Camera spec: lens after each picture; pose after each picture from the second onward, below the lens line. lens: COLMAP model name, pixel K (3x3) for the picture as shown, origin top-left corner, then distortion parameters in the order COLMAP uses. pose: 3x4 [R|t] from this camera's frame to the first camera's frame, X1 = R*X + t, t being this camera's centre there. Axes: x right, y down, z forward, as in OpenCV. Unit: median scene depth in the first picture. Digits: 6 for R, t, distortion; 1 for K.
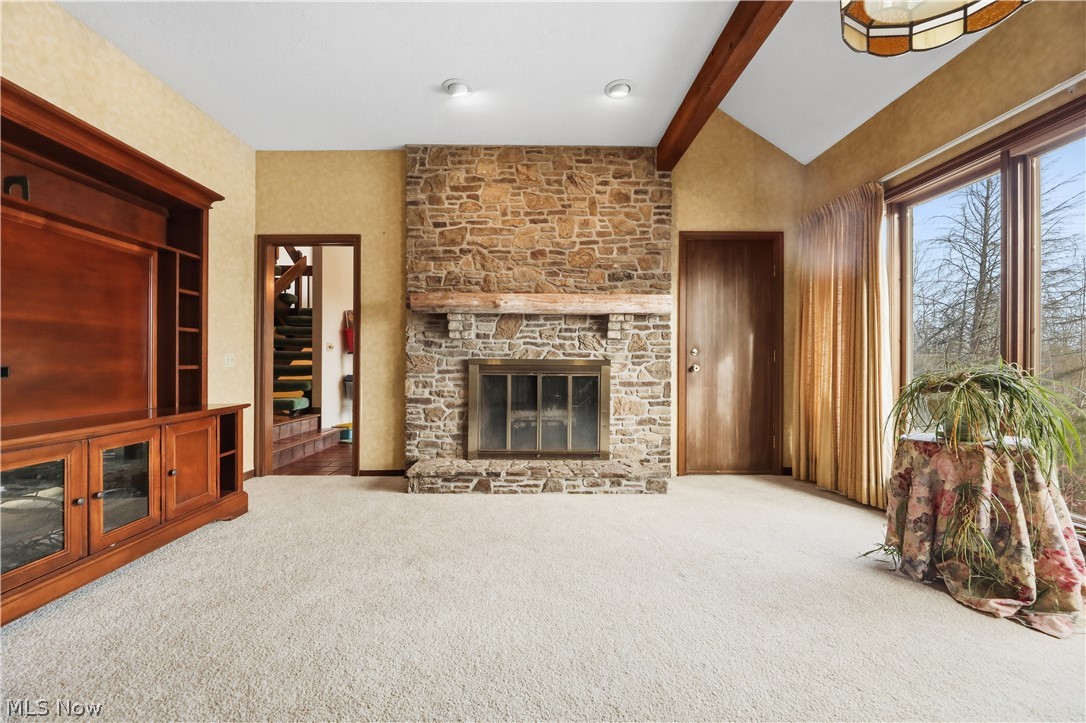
lens RADIAL K [[449.0, 0, 547.4], [0, 449.0, 360.6], [0, 0, 1]] dist [0.001172, -0.001331]
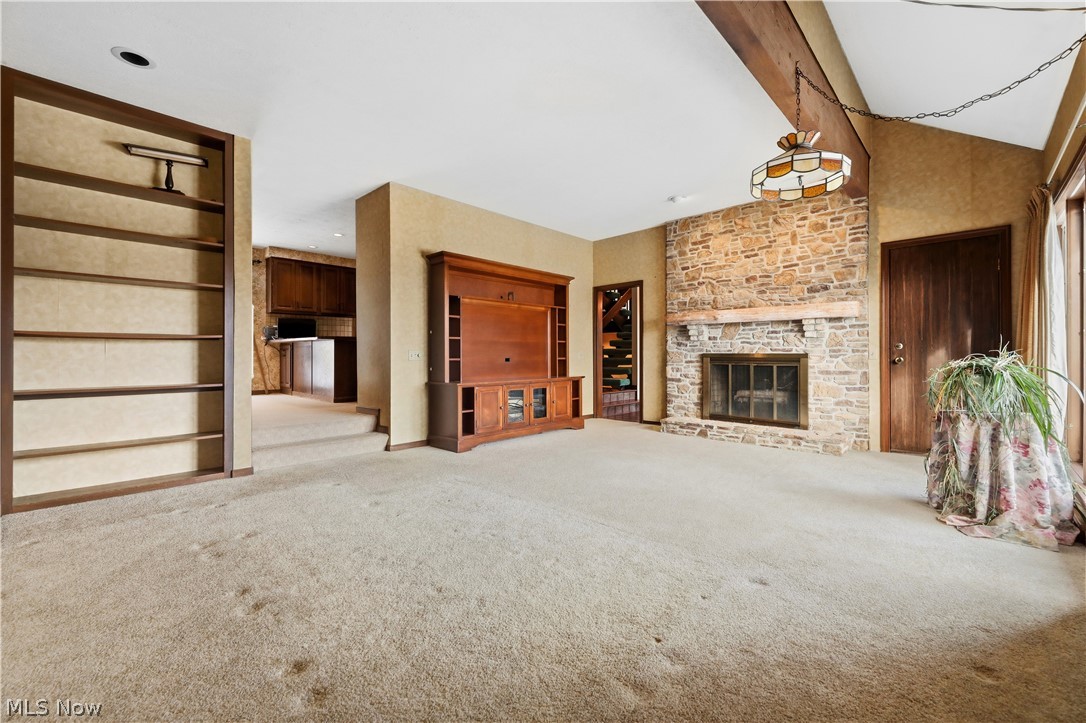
lens RADIAL K [[457.9, 0, 545.8], [0, 457.9, 357.4], [0, 0, 1]] dist [0.003500, -0.000790]
pose [[0.717350, -0.000969, -0.696712, 0.522124], [0.006391, 0.999966, 0.005189, -0.002094], [0.696683, -0.008175, 0.717332, -0.488938]]
